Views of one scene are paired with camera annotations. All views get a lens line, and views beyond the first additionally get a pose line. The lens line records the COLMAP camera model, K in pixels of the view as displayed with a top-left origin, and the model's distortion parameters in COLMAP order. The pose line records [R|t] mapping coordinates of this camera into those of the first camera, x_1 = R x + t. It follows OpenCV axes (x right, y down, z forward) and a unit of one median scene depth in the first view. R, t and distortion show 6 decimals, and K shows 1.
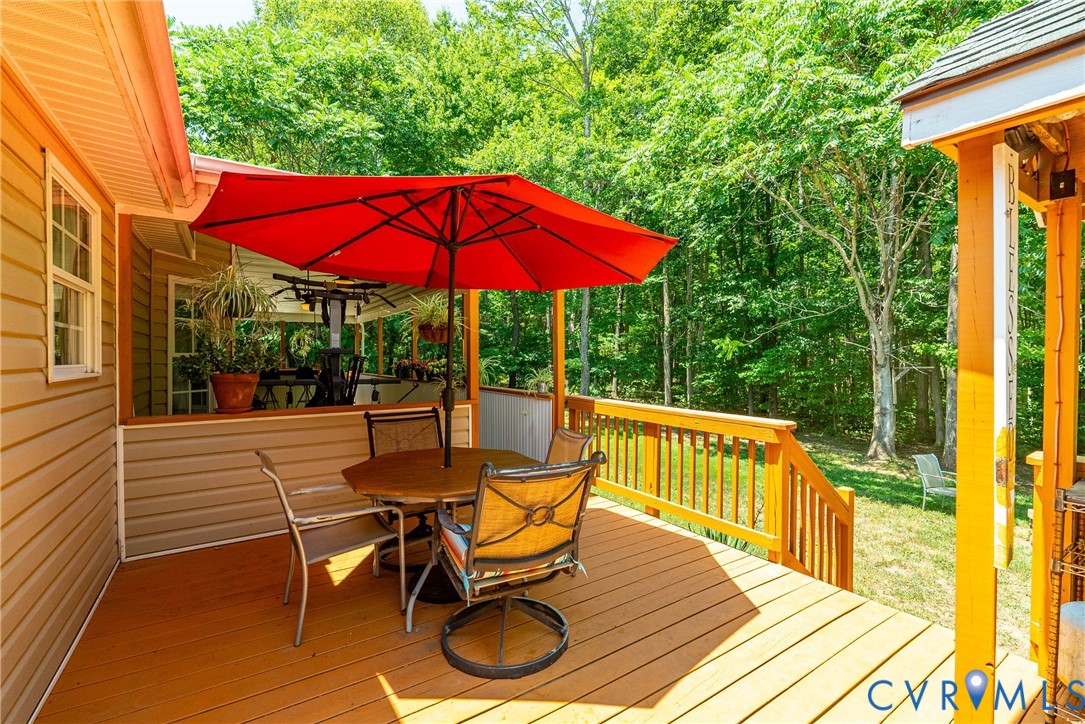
lens RADIAL K [[473.2, 0, 542.5], [0, 473.2, 362.0], [0, 0, 1]] dist [-0.010550, -0.000140]
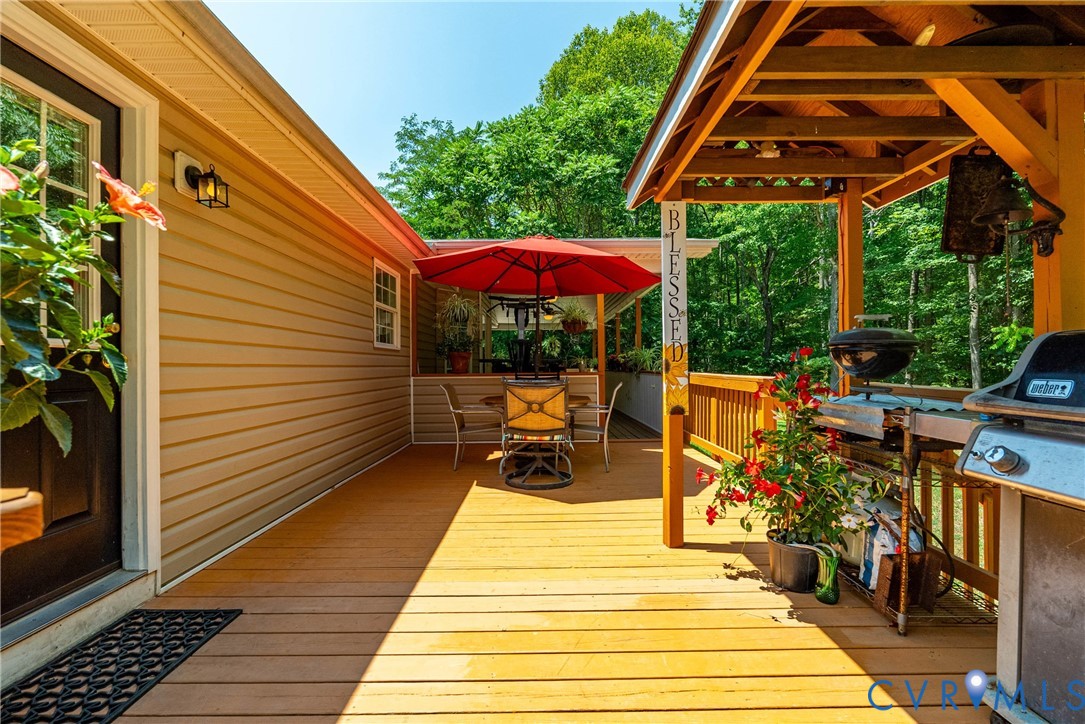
lens RADIAL K [[473.2, 0, 542.5], [0, 473.2, 362.0], [0, 0, 1]] dist [-0.010550, -0.000140]
pose [[0.834166, -0.010546, -0.551412, 0.155501], [0.001147, 0.999848, -0.017388, 0.023363], [0.551512, 0.013871, 0.834052, -0.089580]]
